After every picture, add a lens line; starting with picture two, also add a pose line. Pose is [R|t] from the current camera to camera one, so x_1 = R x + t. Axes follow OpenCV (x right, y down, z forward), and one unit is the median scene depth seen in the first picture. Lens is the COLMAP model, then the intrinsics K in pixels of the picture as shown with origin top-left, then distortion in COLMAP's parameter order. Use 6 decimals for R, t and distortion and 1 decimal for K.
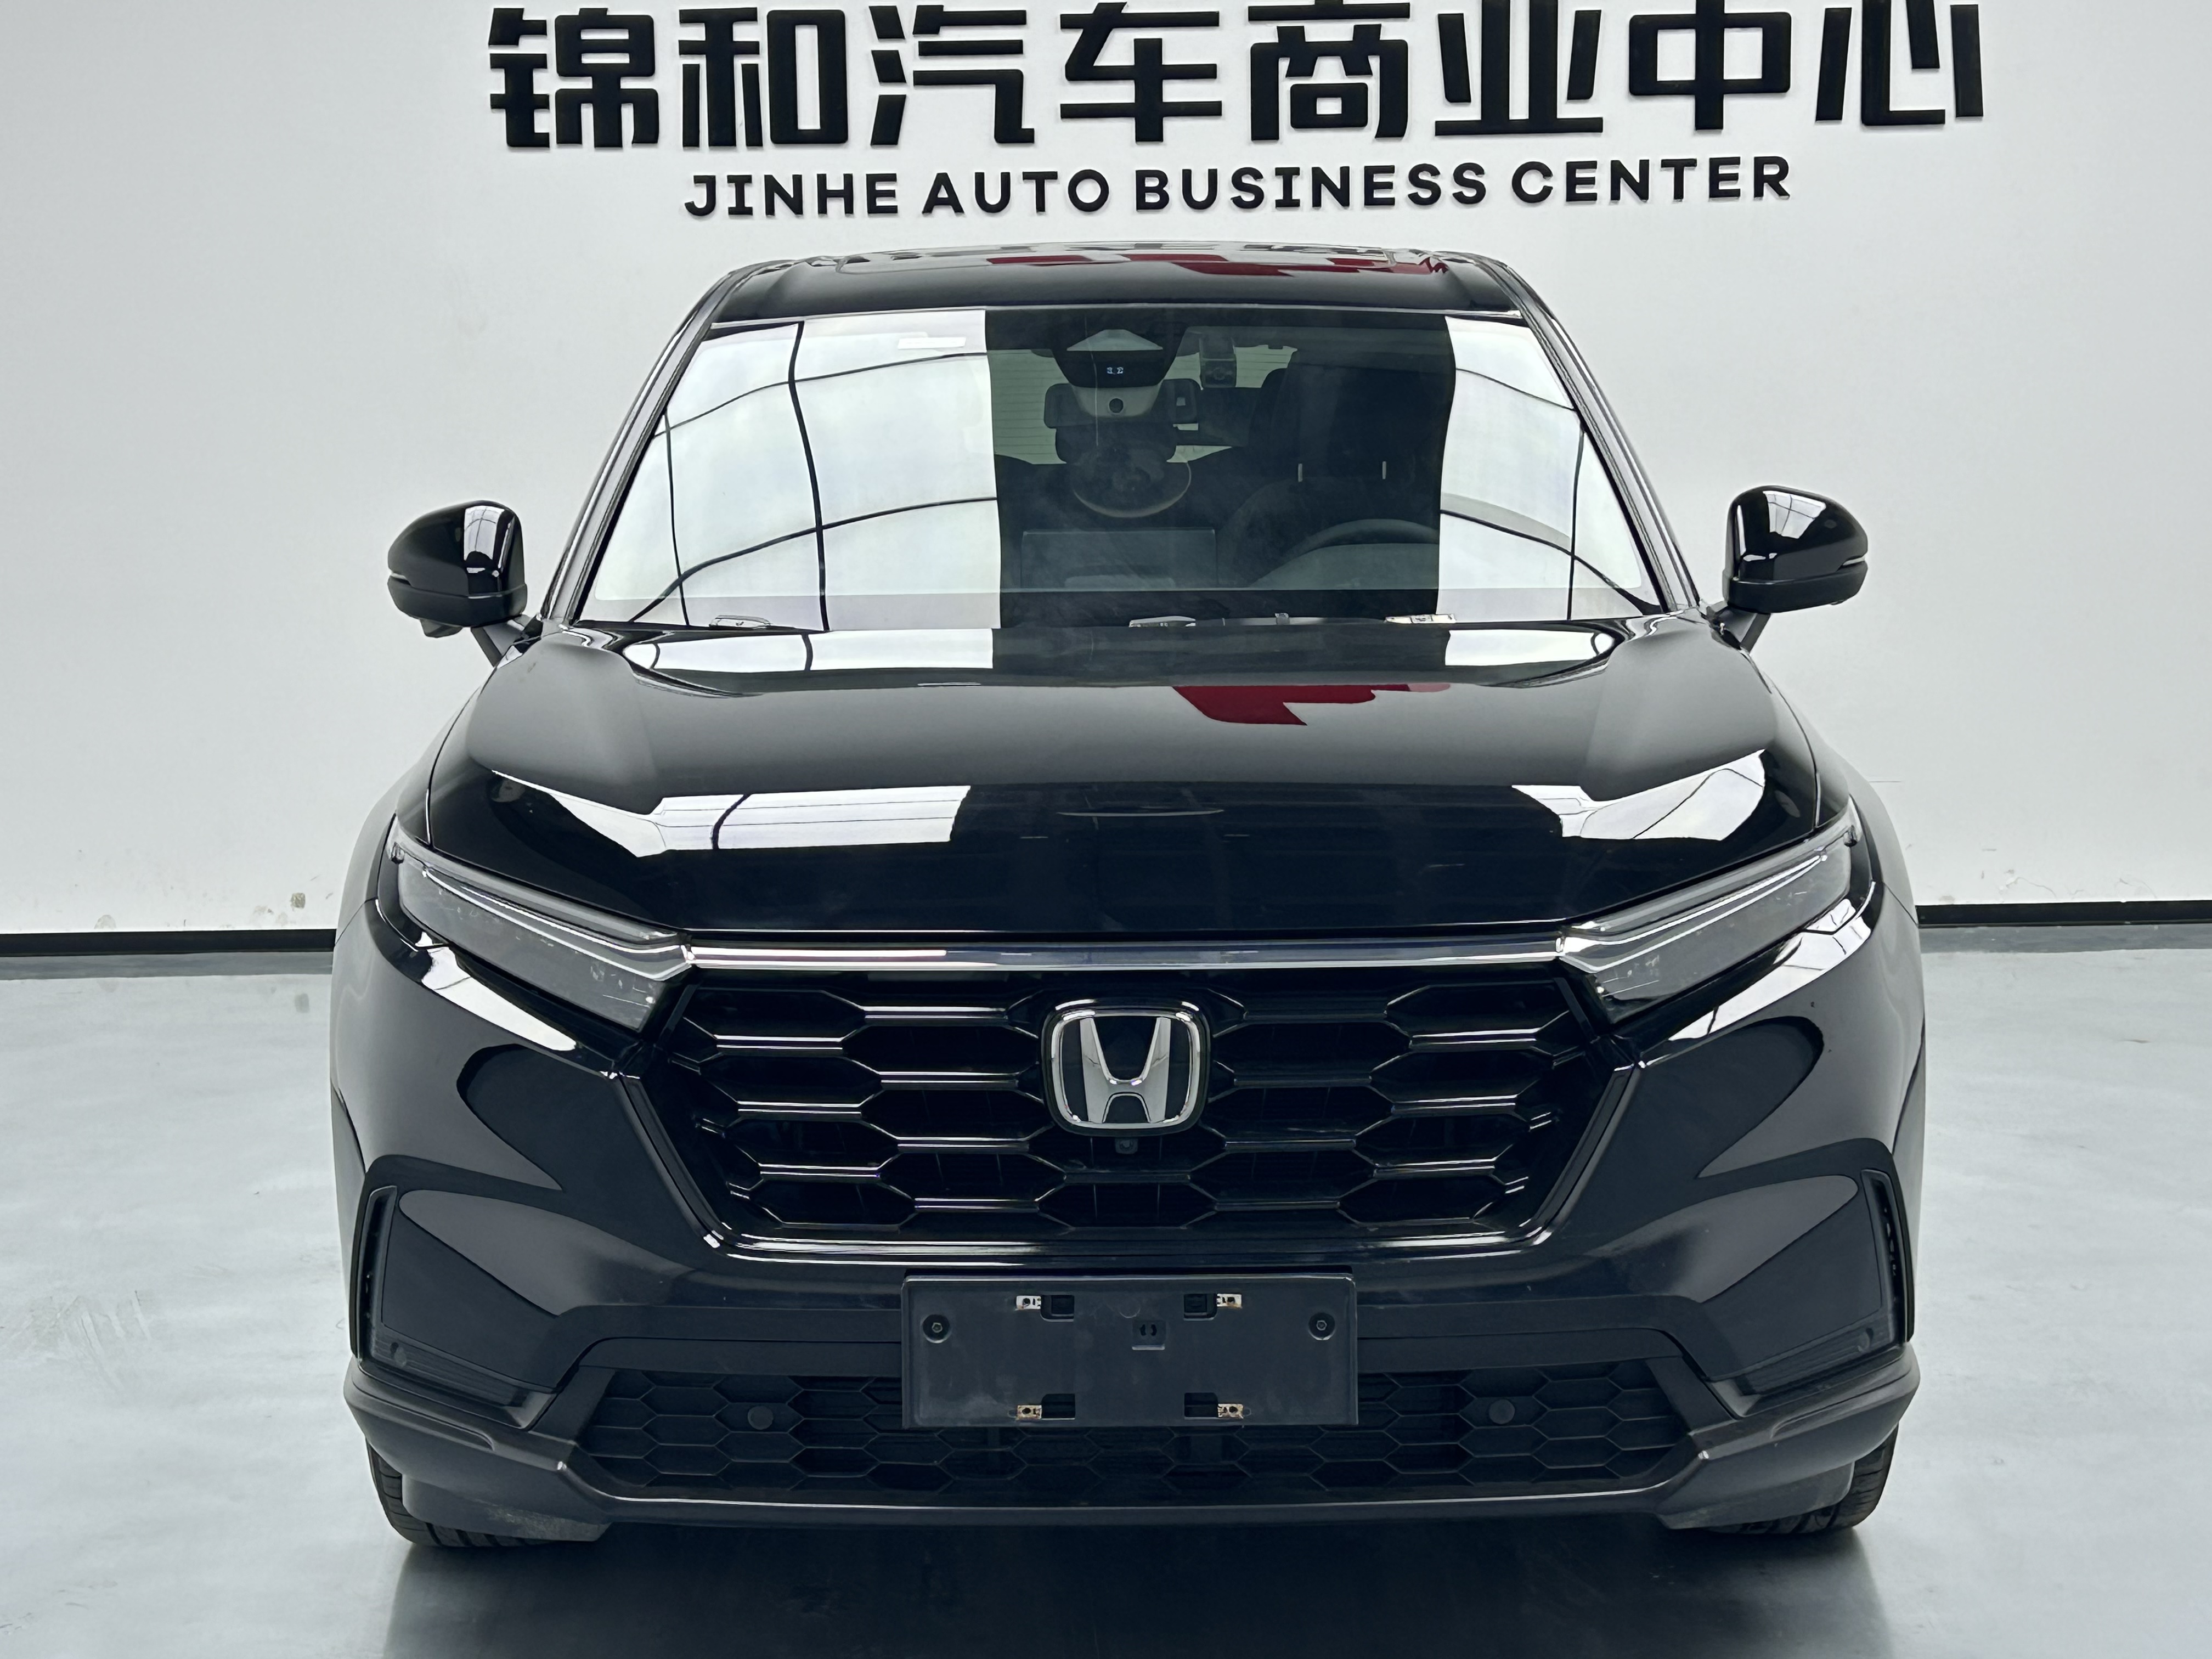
lens RADIAL K [[3842.8, 0, 1106.0], [0, 3842.8, 829.5], [0, 0, 1]] dist [0.262025, -1.434212]
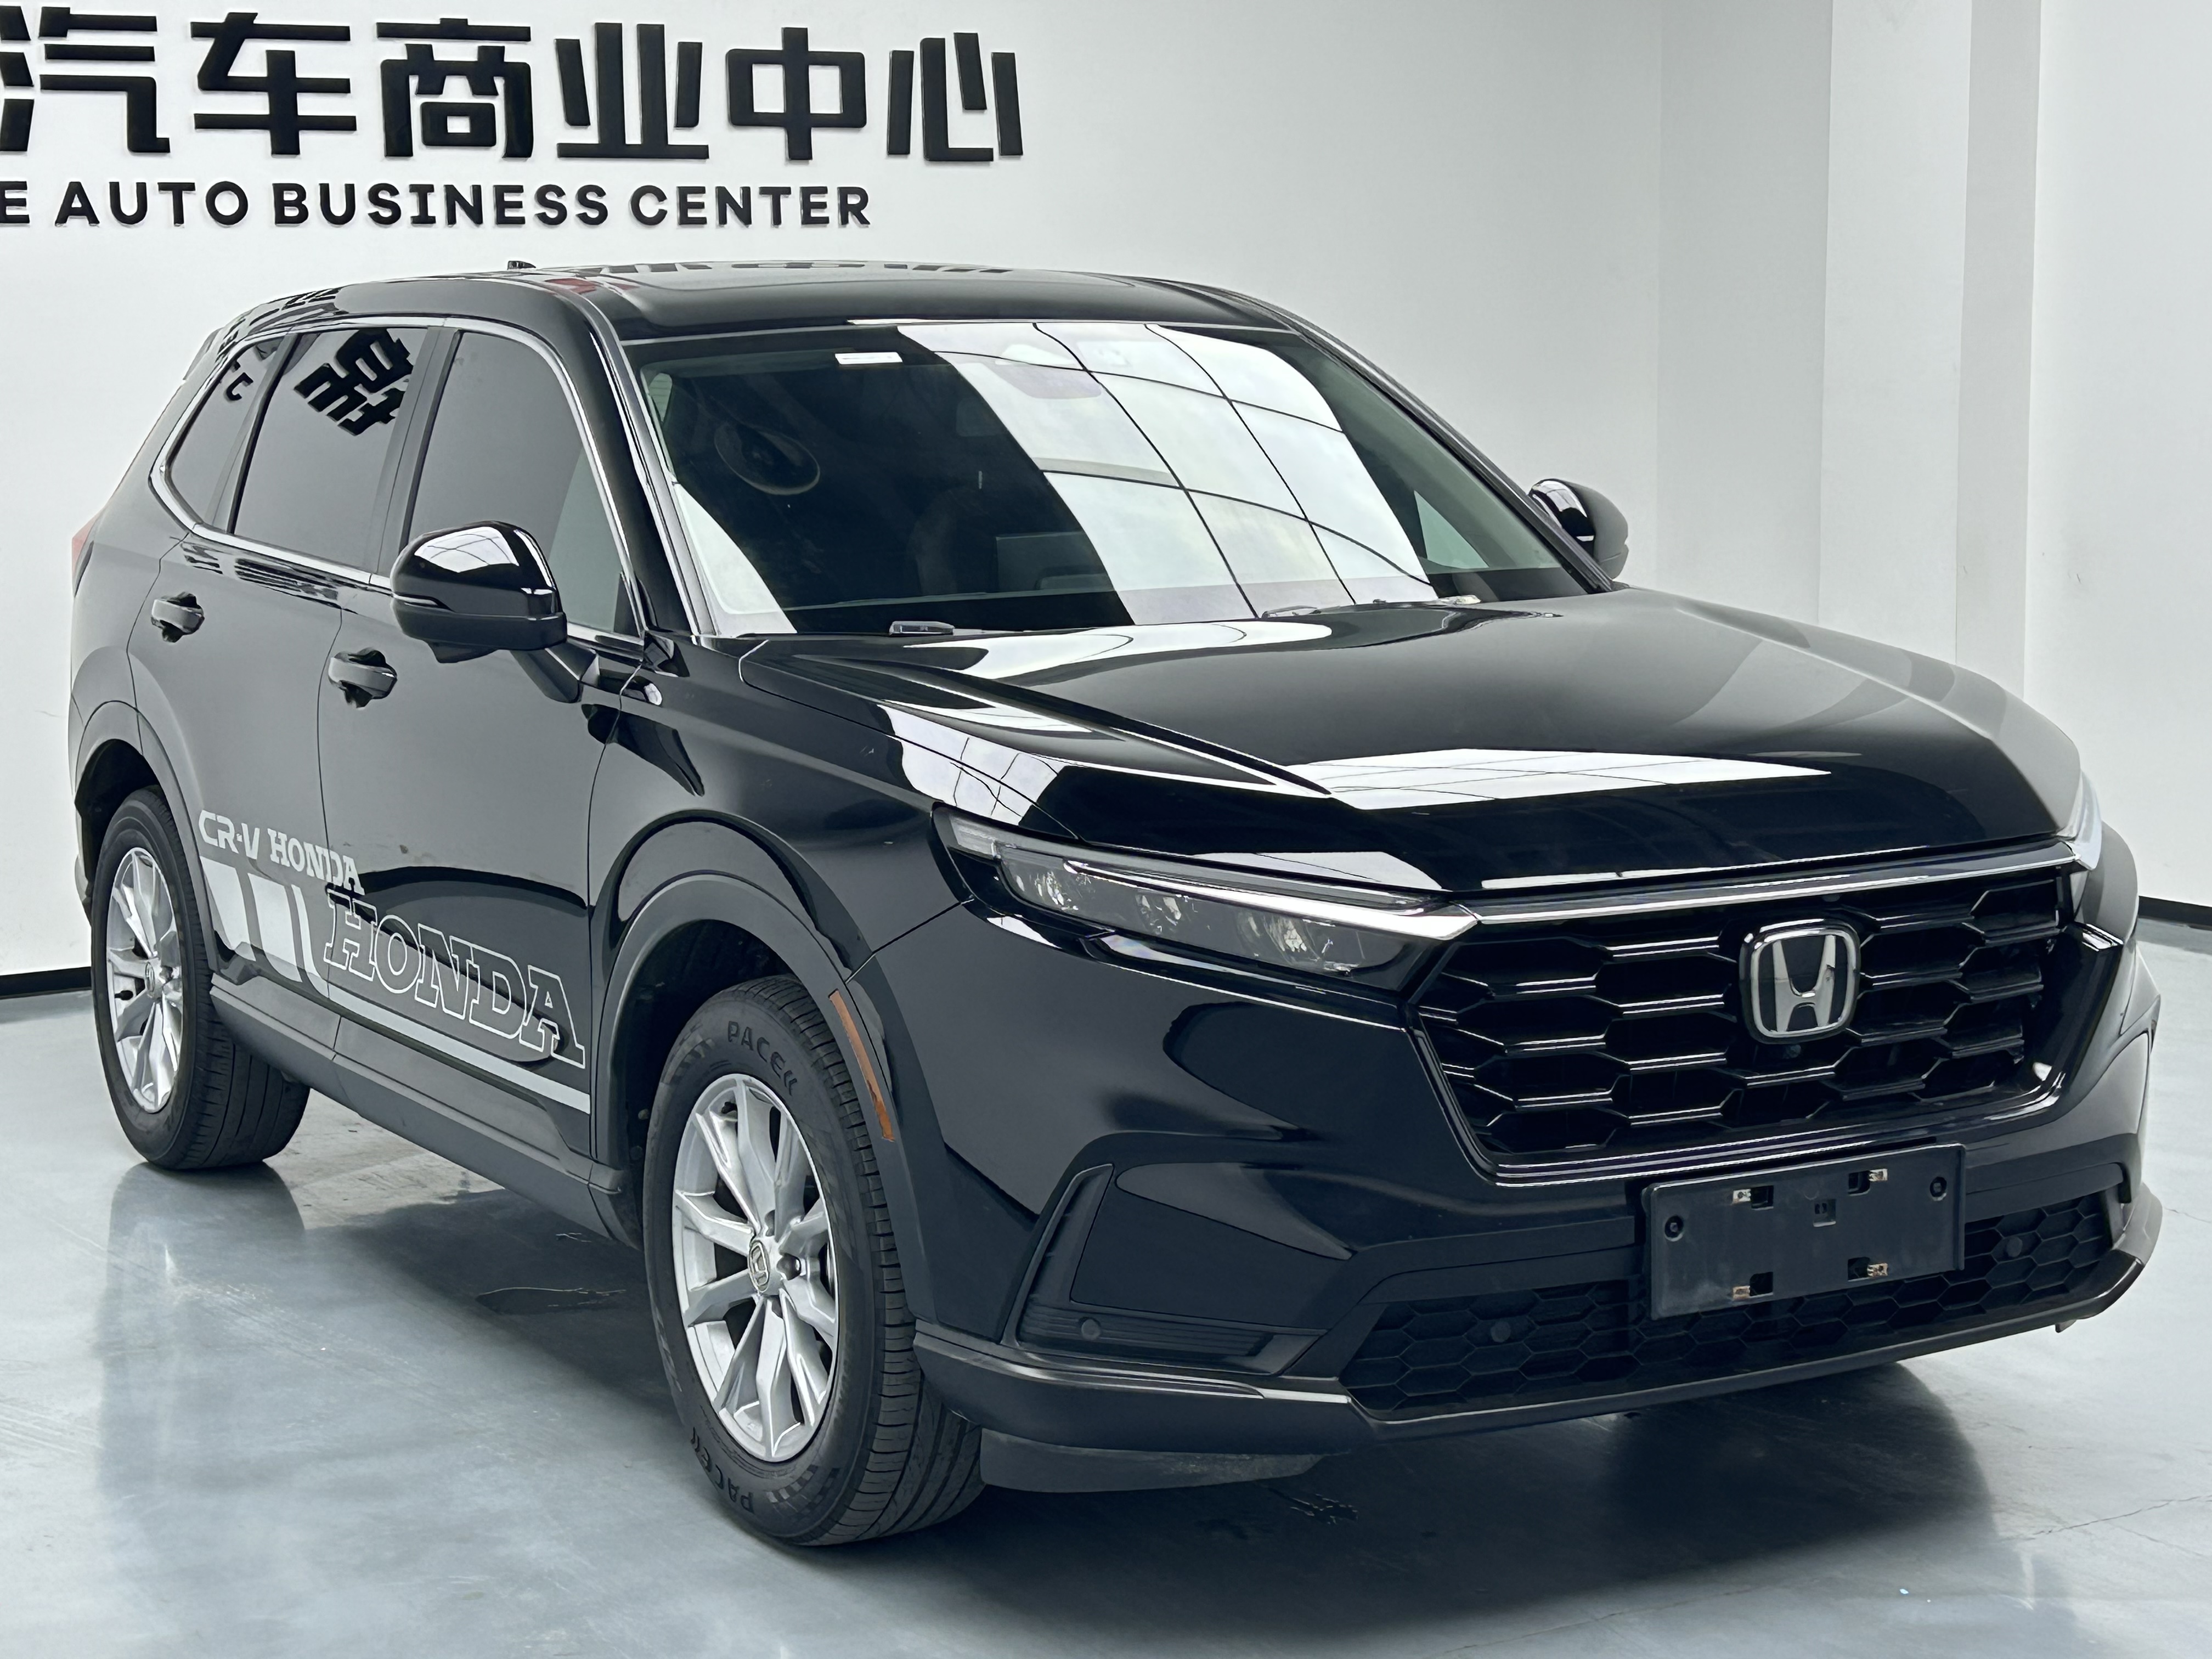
lens RADIAL K [[3827.7, 0, 1106.9], [0, 3827.7, 923.7], [0, 0, 1]] dist [0.055214, -0.259507]
pose [[0.862138, -0.074178, 0.501214, -0.312840], [0.065293, 0.997242, 0.035277, -0.003636], [-0.502449, 0.002312, 0.864604, 0.052145]]
